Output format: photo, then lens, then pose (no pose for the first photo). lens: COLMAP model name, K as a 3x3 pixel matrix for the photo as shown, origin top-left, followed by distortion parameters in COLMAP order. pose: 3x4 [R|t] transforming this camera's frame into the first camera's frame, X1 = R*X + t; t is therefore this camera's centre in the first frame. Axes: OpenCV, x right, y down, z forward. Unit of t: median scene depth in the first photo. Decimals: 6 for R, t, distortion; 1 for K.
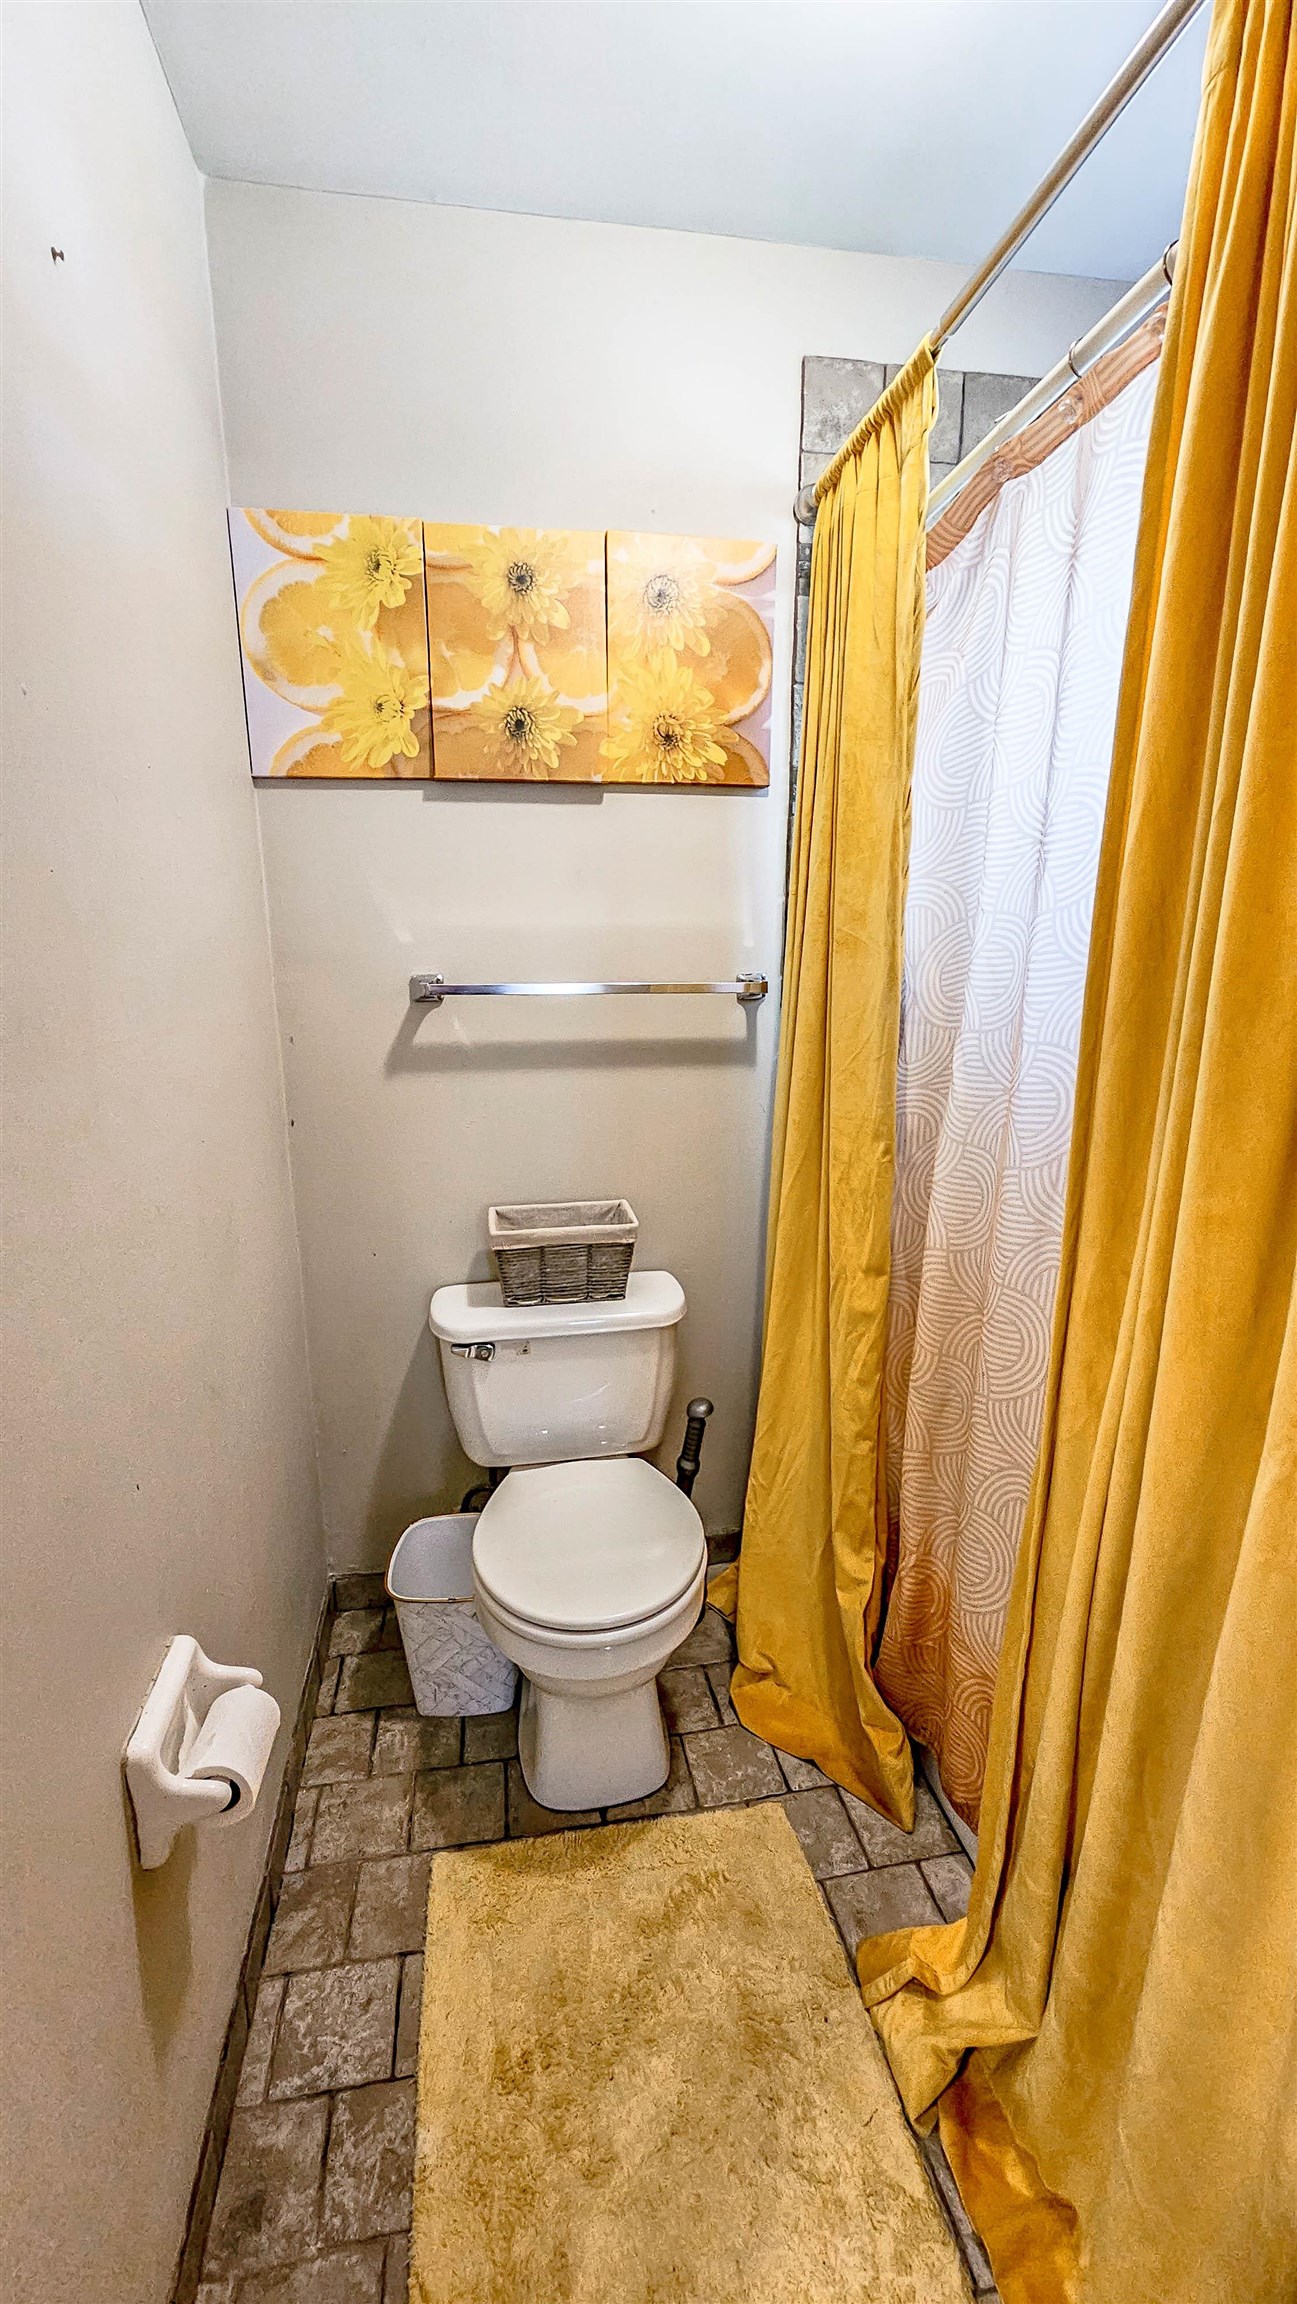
lens RADIAL K [[947.5, 0, 642.5], [0, 947.5, 1165.3], [0, 0, 1]] dist [-0.002294, -0.000096]
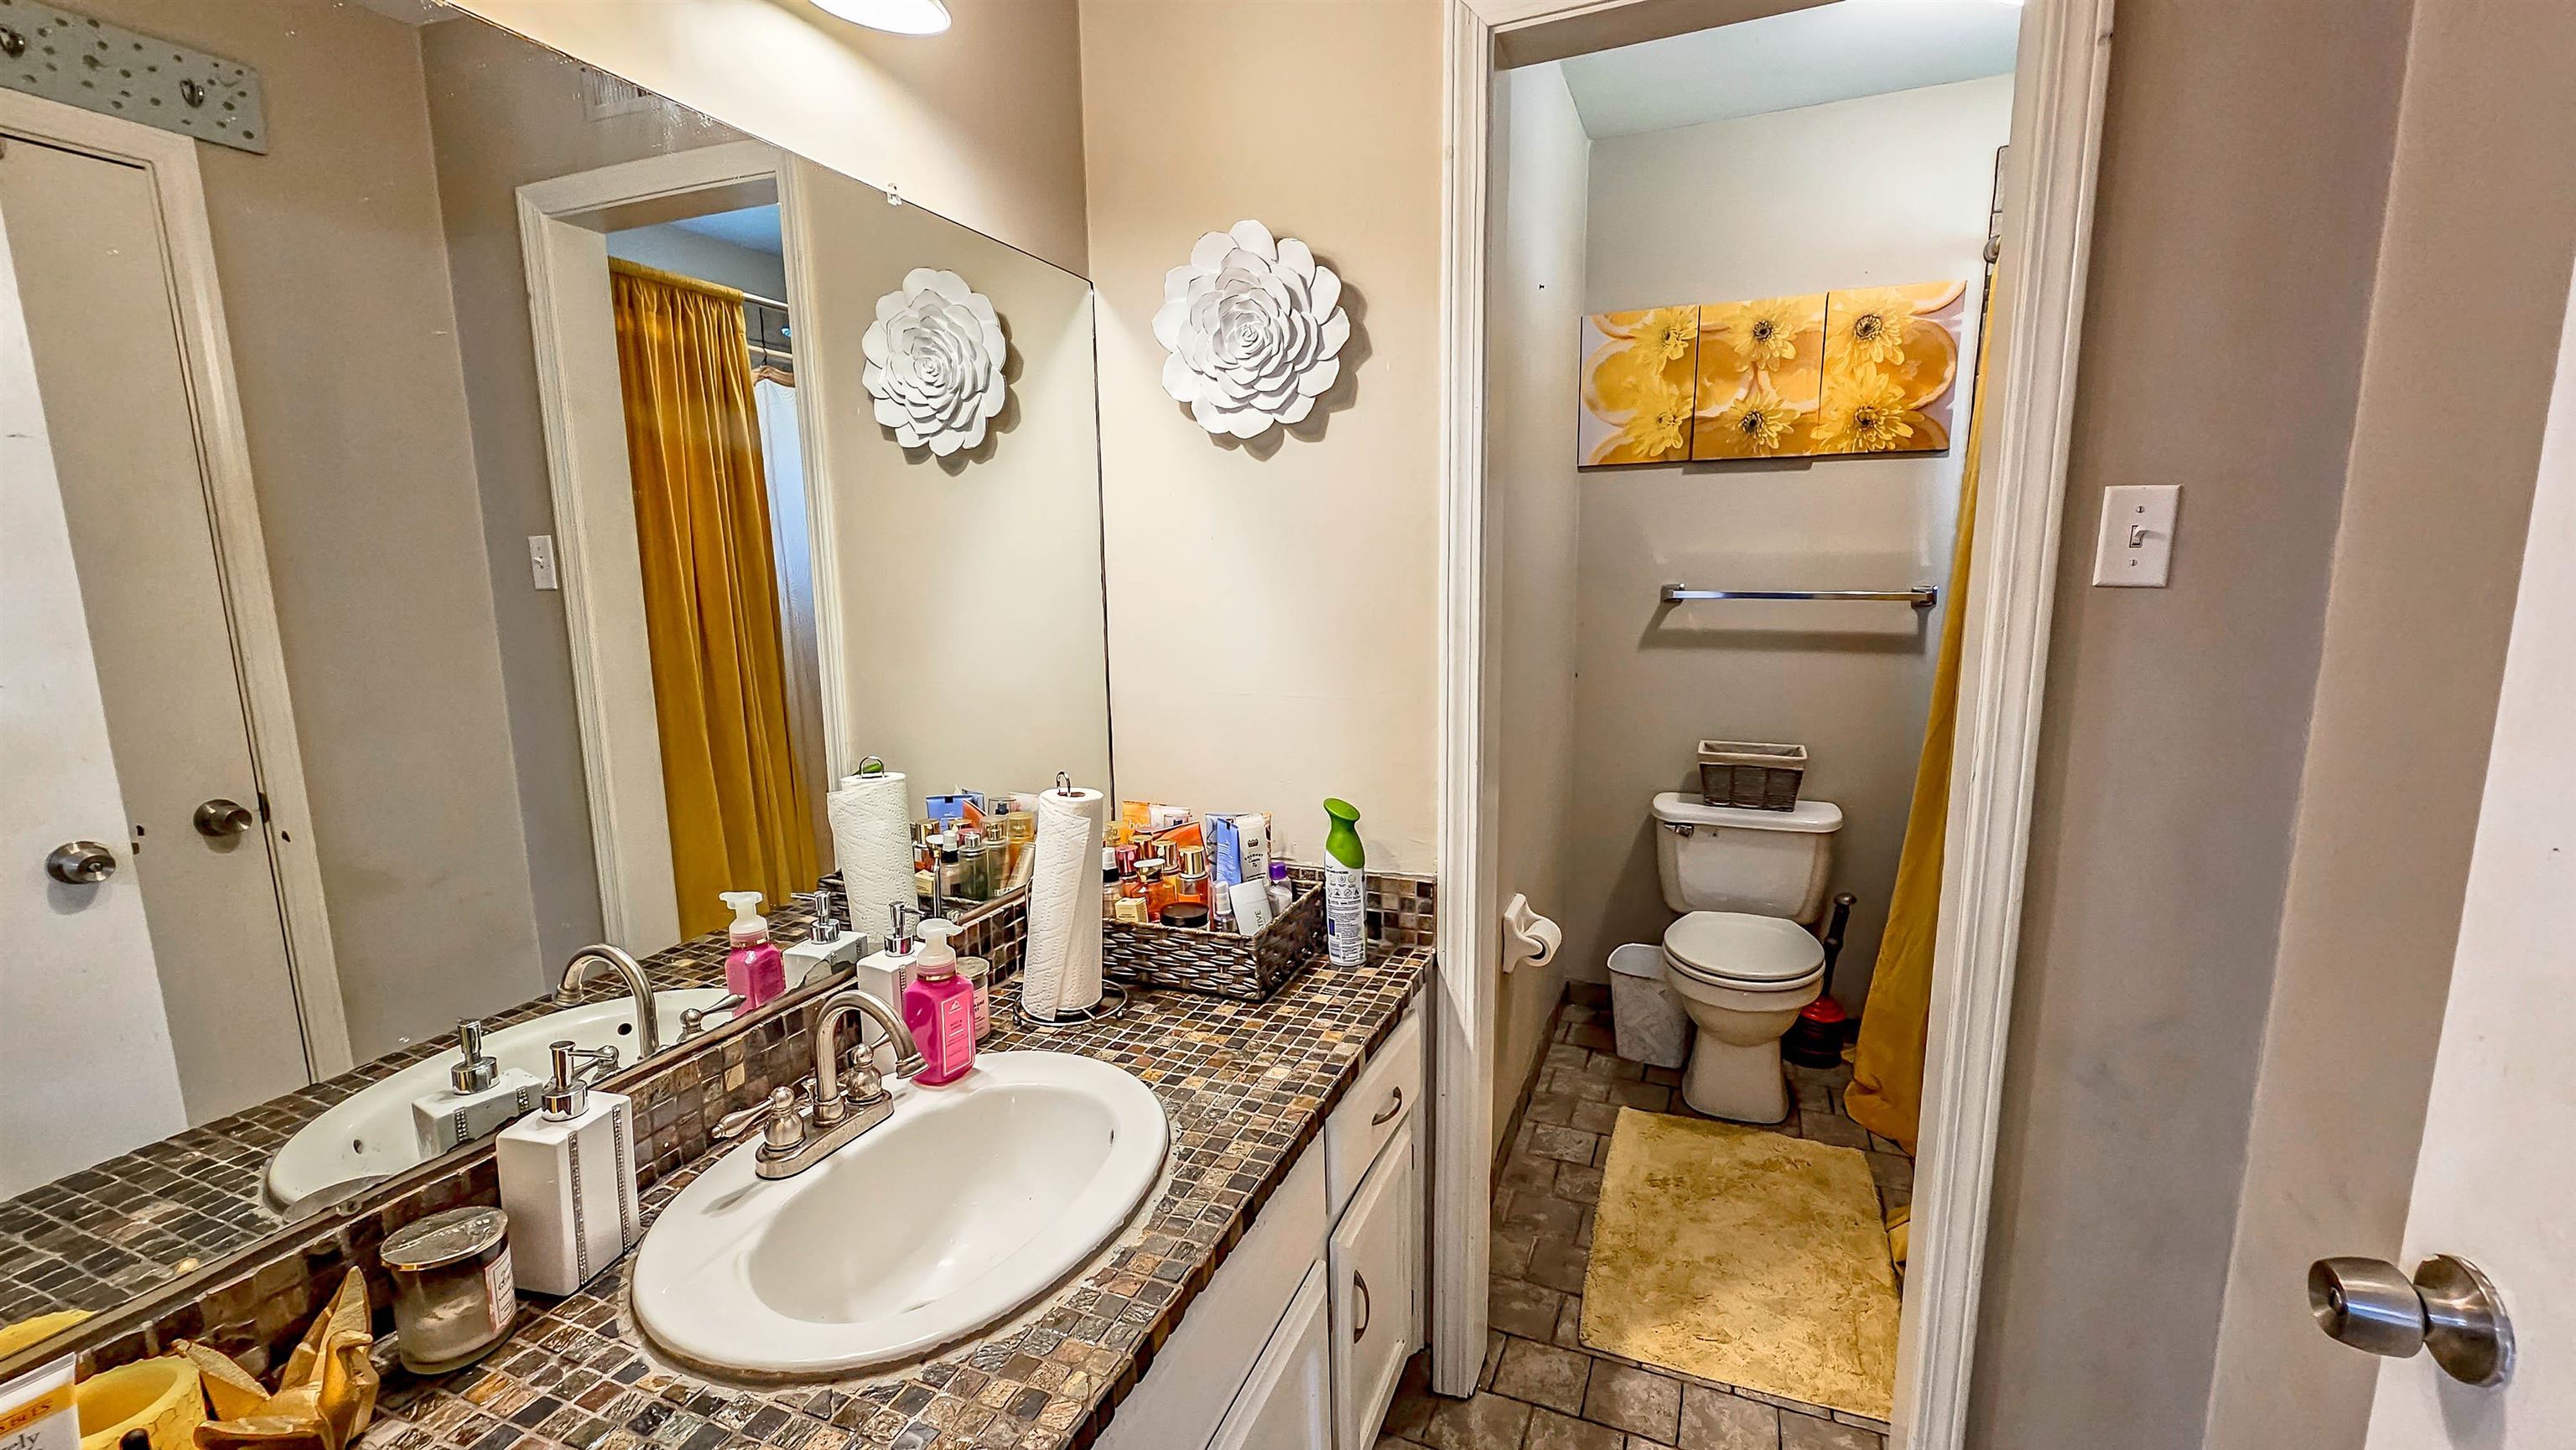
lens RADIAL K [[1059.4, 0, 1293.9], [0, 1059.4, 730.7], [0, 0, 1]] dist [-0.002294, -0.000096]
pose [[0.844515, 0.085590, -0.528648, 0.188614], [-0.111873, 0.993562, -0.017855, 0.139624], [0.523716, 0.074220, 0.848653, -0.795683]]
